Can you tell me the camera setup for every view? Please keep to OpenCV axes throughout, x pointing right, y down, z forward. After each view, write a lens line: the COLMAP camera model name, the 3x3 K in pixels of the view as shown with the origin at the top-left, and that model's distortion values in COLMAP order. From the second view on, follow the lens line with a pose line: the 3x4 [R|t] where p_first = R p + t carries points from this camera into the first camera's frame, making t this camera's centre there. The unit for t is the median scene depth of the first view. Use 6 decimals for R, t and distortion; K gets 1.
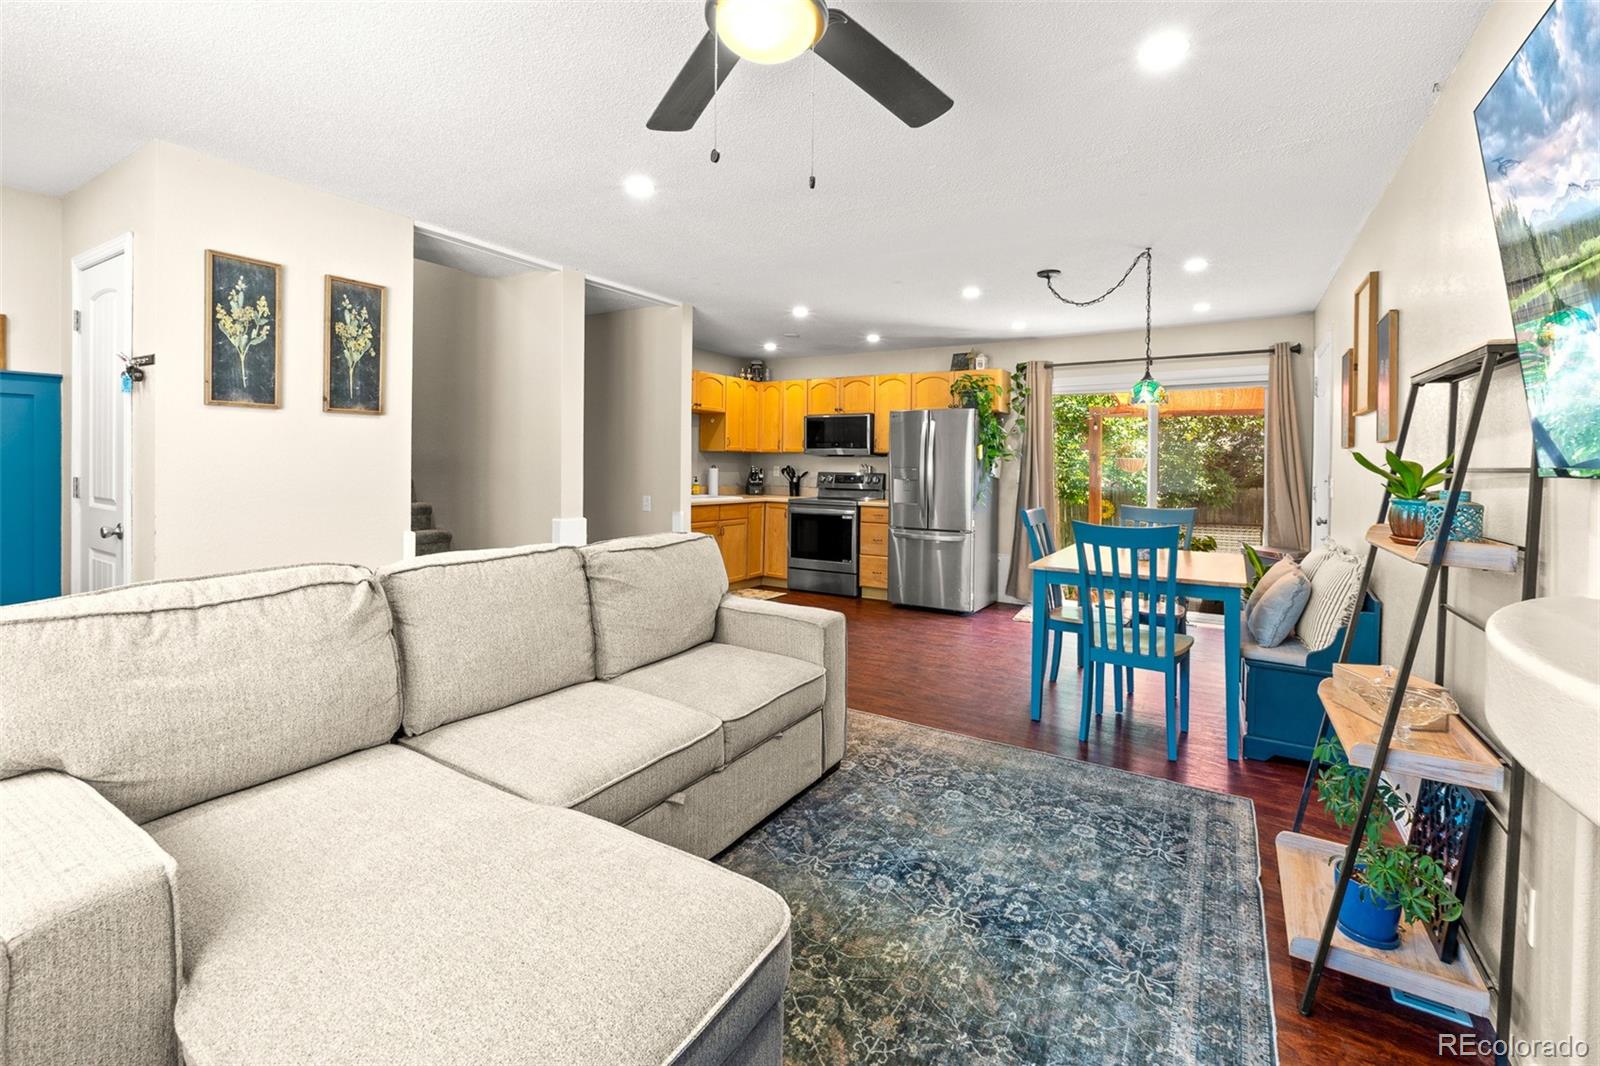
lens RADIAL K [[697.9, 0, 802.4], [0, 697.9, 471.4], [0, 0, 1]] dist [-0.005596, -0.000535]
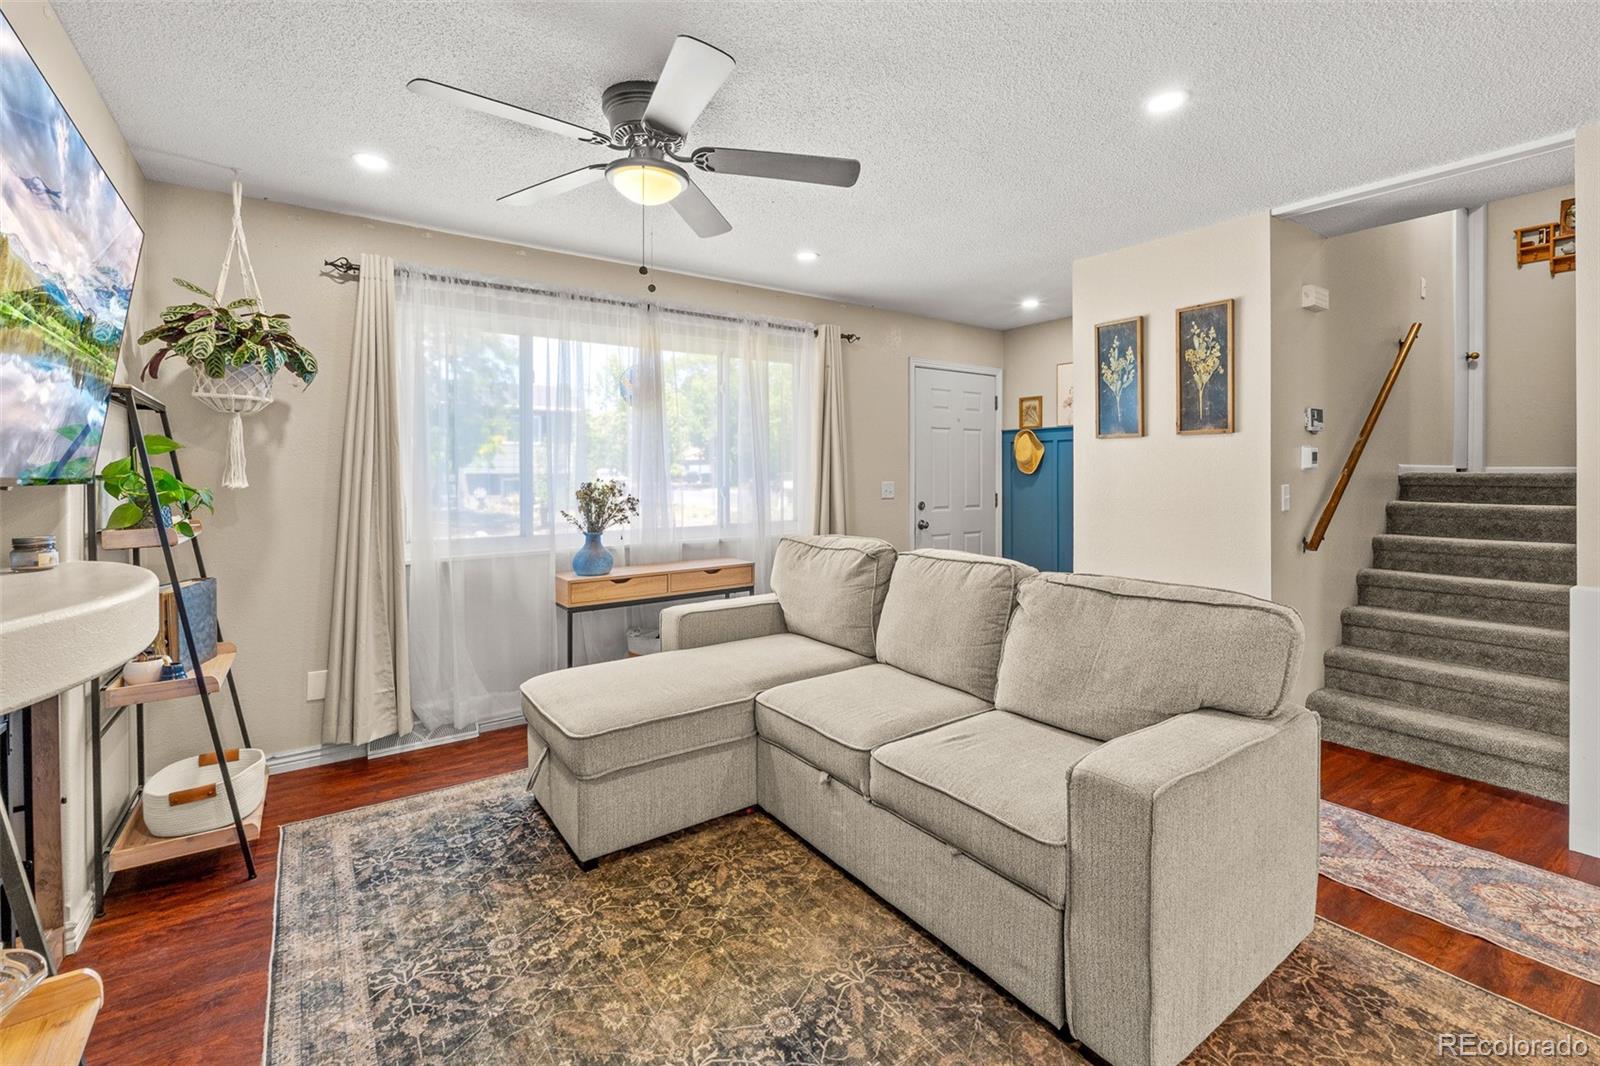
lens RADIAL K [[697.9, 0, 802.4], [0, 697.9, 471.4], [0, 0, 1]] dist [-0.005596, -0.000535]
pose [[-0.395858, -0.013130, -0.918218, 0.258616], [-0.016779, 0.999834, -0.007064, -0.004867], [0.918158, 0.012611, -0.396013, 0.417665]]
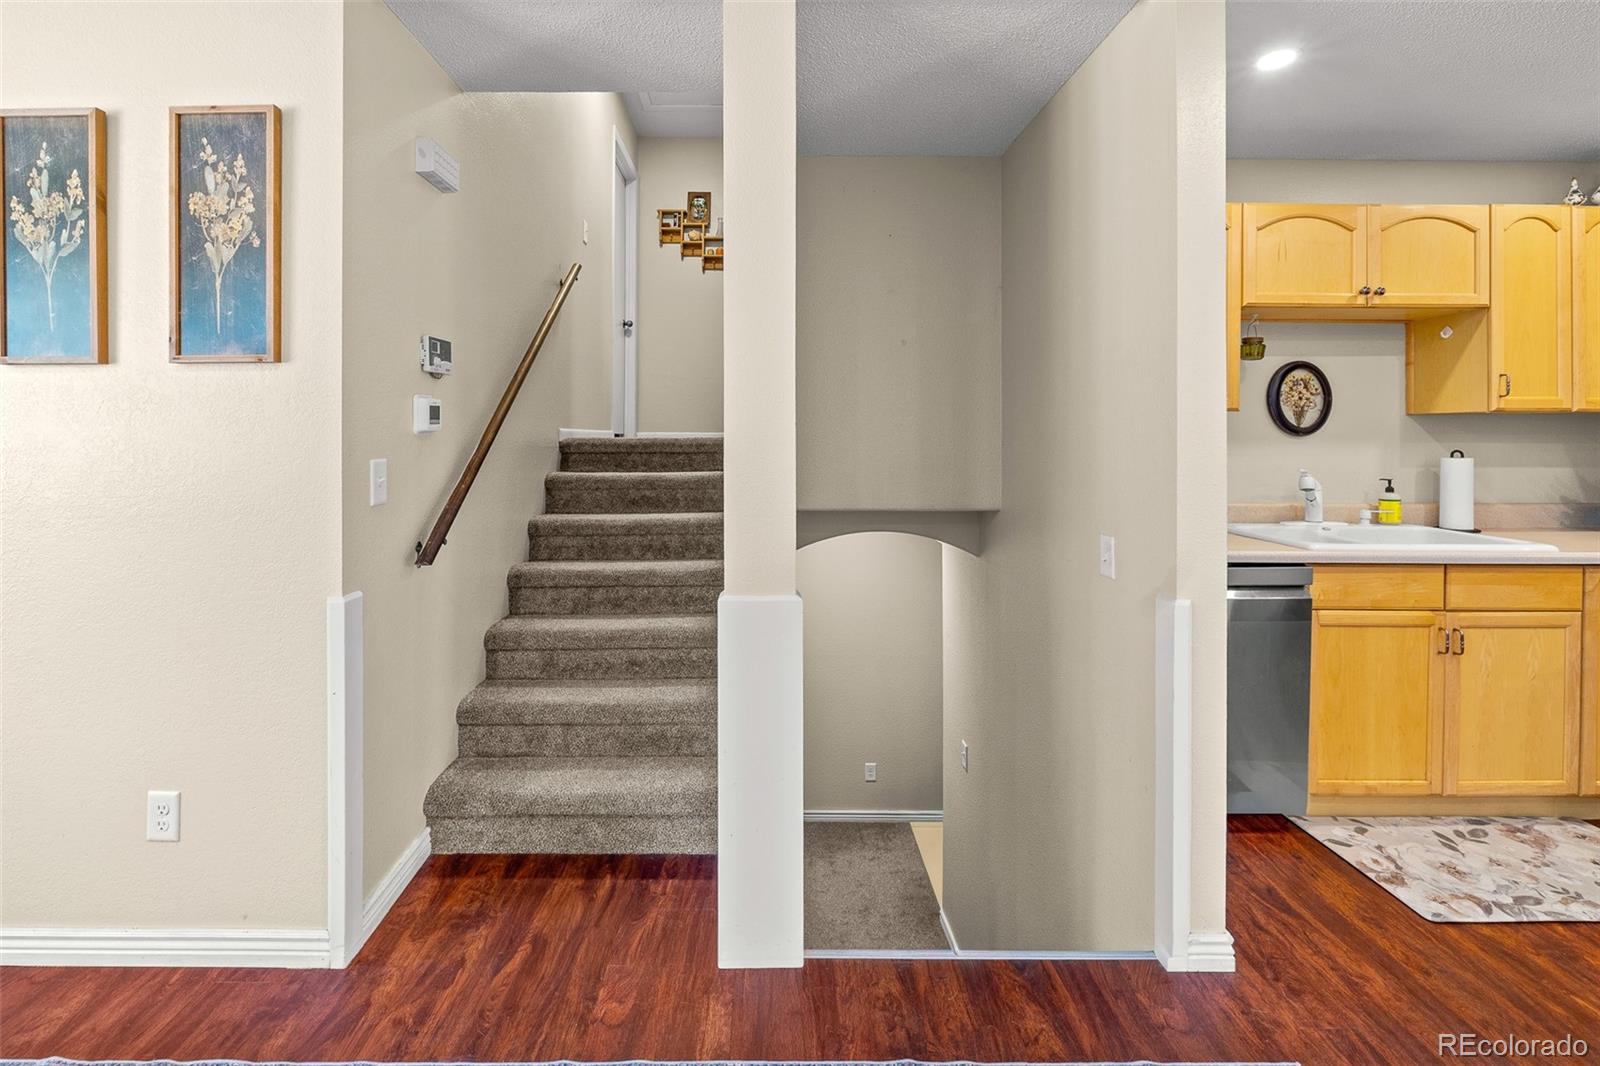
lens RADIAL K [[703.5, 0, 761.3], [0, 703.5, 432.6], [0, 0, 1]] dist [-0.008607, 0.000416]
pose [[0.514117, -0.018524, -0.857520, 0.005293], [-0.002431, 0.999731, -0.023054, -0.009334], [0.857717, 0.013937, 0.513934, 0.520640]]
